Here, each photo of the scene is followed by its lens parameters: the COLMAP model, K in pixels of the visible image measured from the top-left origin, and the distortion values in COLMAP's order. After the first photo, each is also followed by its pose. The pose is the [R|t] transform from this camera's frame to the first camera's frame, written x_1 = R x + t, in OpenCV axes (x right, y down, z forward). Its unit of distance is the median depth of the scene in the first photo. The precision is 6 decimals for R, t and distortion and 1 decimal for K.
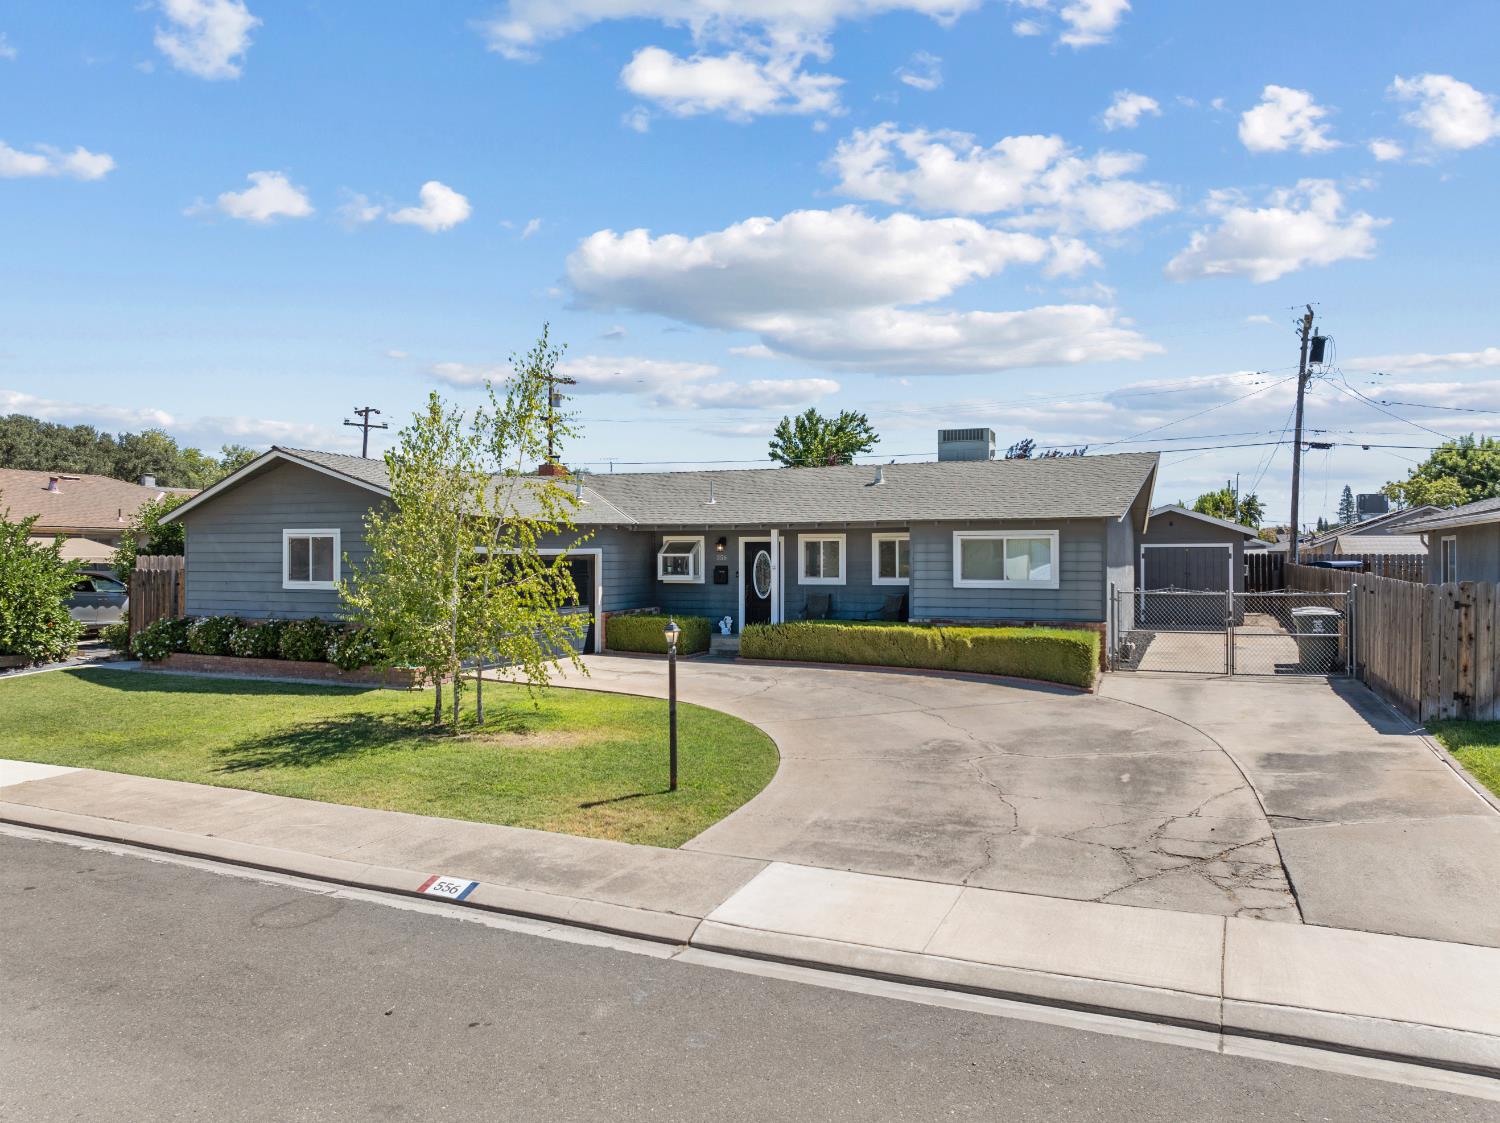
lens RADIAL K [[1051.7, 0, 750.4], [0, 1051.7, 554.5], [0, 0, 1]] dist [-0.034186, 0.007355]
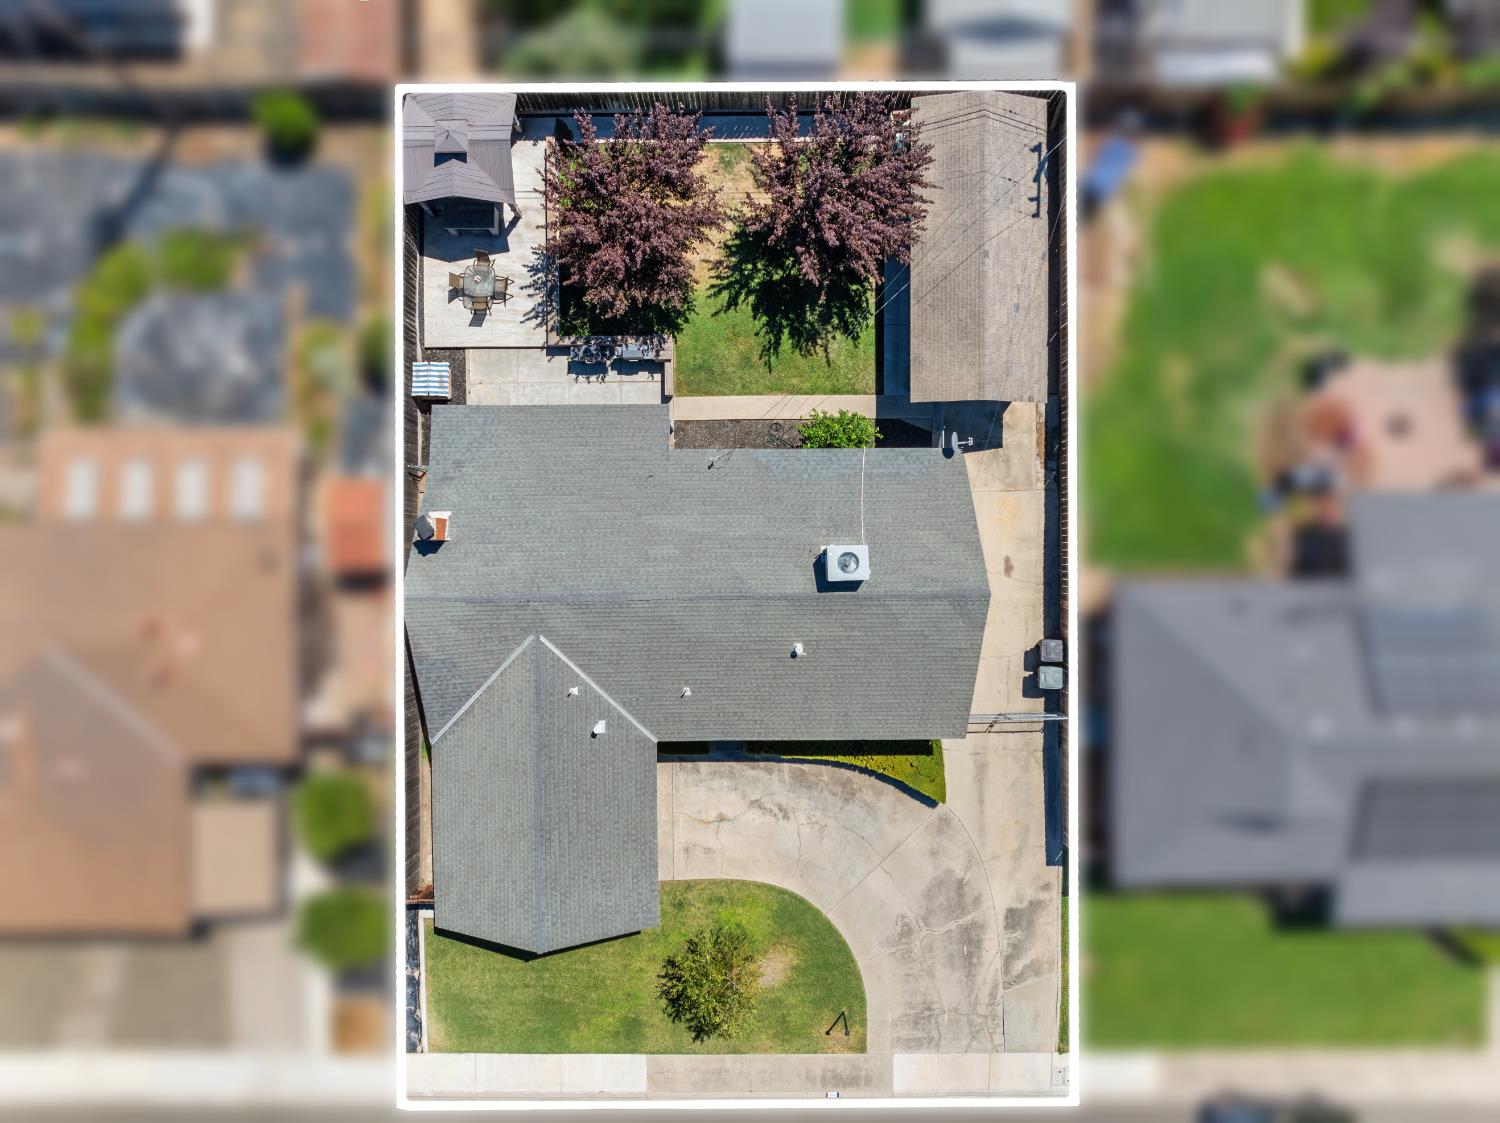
lens RADIAL K [[1051.7, 0, 750.4], [0, 1051.7, 554.5], [0, 0, 1]] dist [-0.034186, 0.007355]
pose [[0.915212, -0.402959, -0.003298, 0.147225], [0.003376, -0.000518, 0.999994, -1.795156], [-0.402958, -0.915218, 0.000886, 1.405227]]
